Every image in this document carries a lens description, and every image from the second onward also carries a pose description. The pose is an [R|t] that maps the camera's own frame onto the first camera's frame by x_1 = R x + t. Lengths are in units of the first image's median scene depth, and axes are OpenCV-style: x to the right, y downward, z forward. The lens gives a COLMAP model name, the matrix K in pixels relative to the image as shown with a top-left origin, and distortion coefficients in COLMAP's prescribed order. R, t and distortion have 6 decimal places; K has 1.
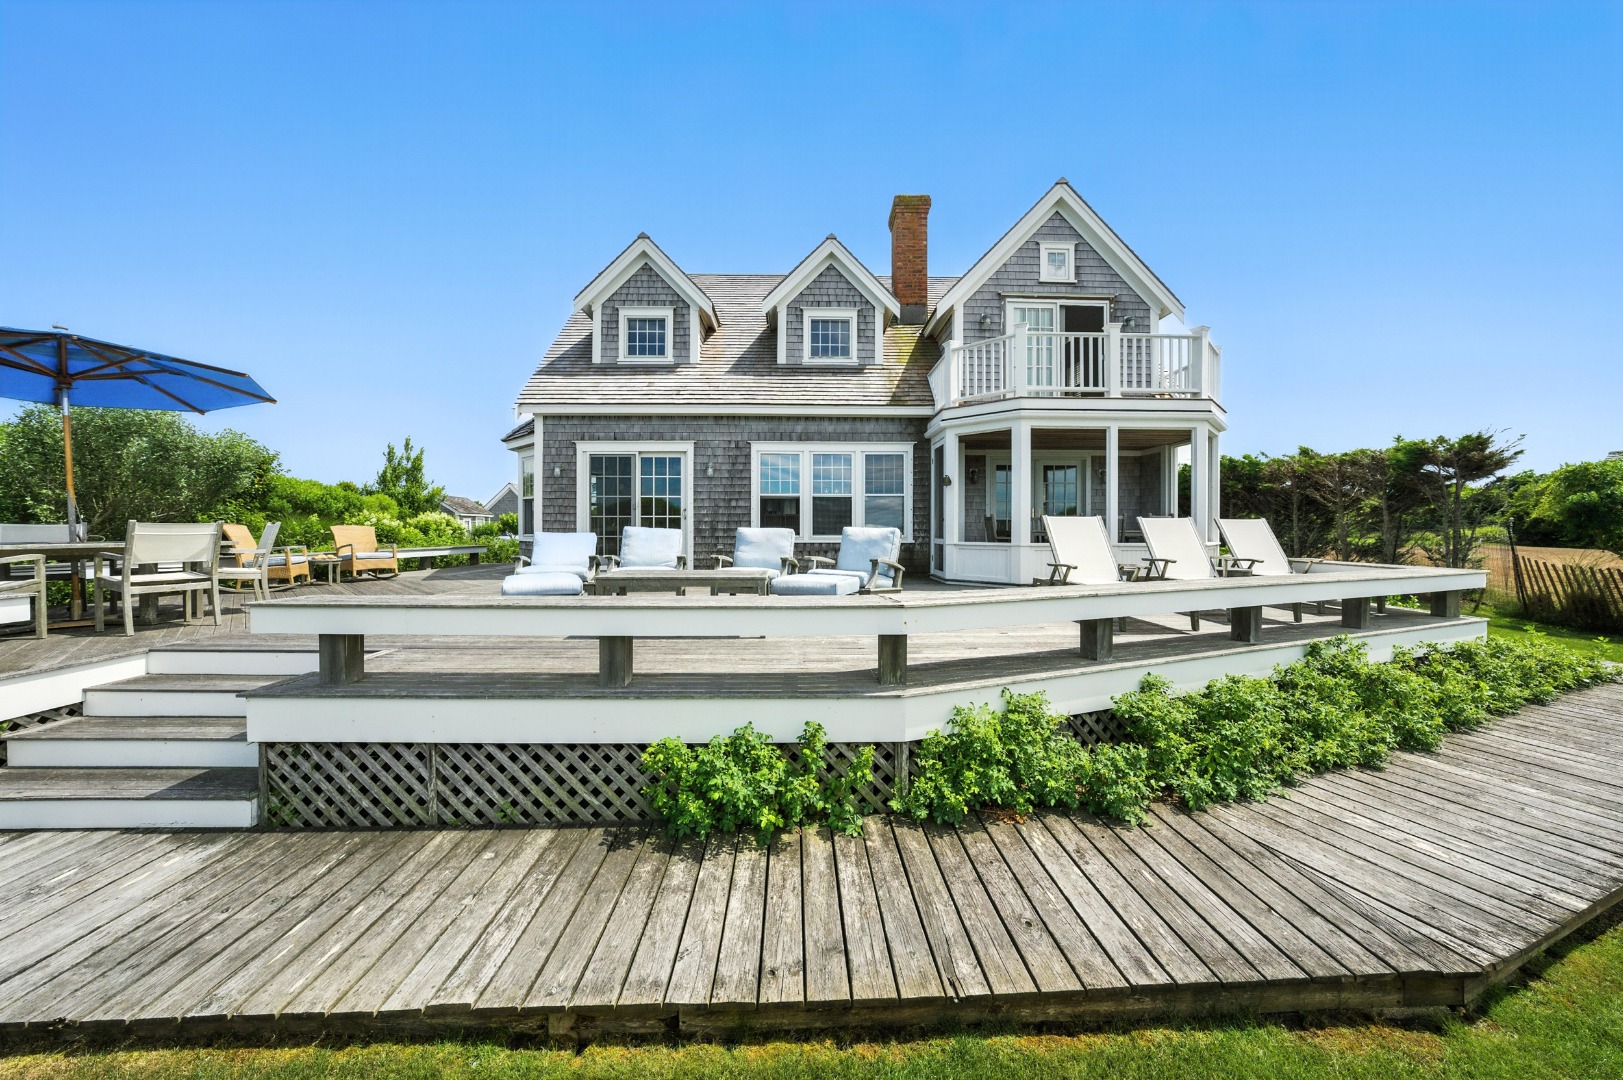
lens RADIAL K [[570.0, 0, 808.7], [0, 570.0, 523.8], [0, 0, 1]] dist [-0.018525, 0.000004]
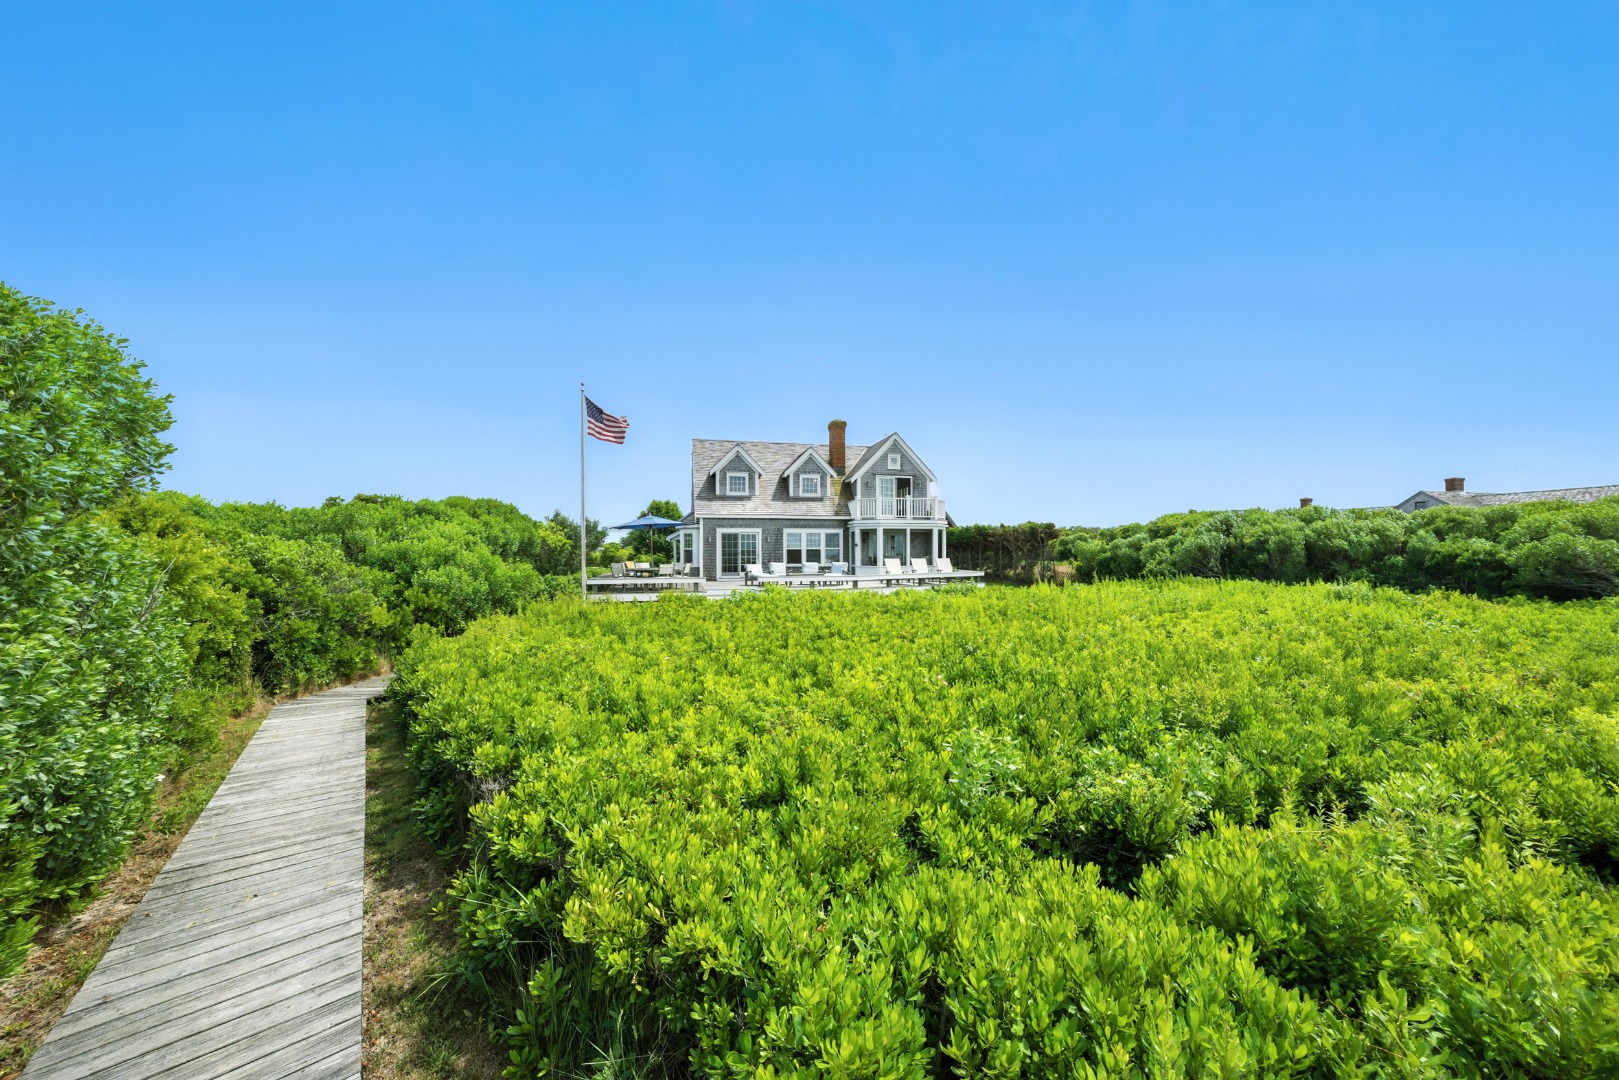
lens RADIAL K [[566.3, 0, 808.8], [0, 566.3, 542.8], [0, 0, 1]] dist [-0.018569, 0.000004]
pose [[0.979644, -0.001831, 0.200737, -0.507350], [0.003359, 0.999968, -0.007271, -0.057835], [-0.200717, 0.007797, 0.979618, -1.573445]]
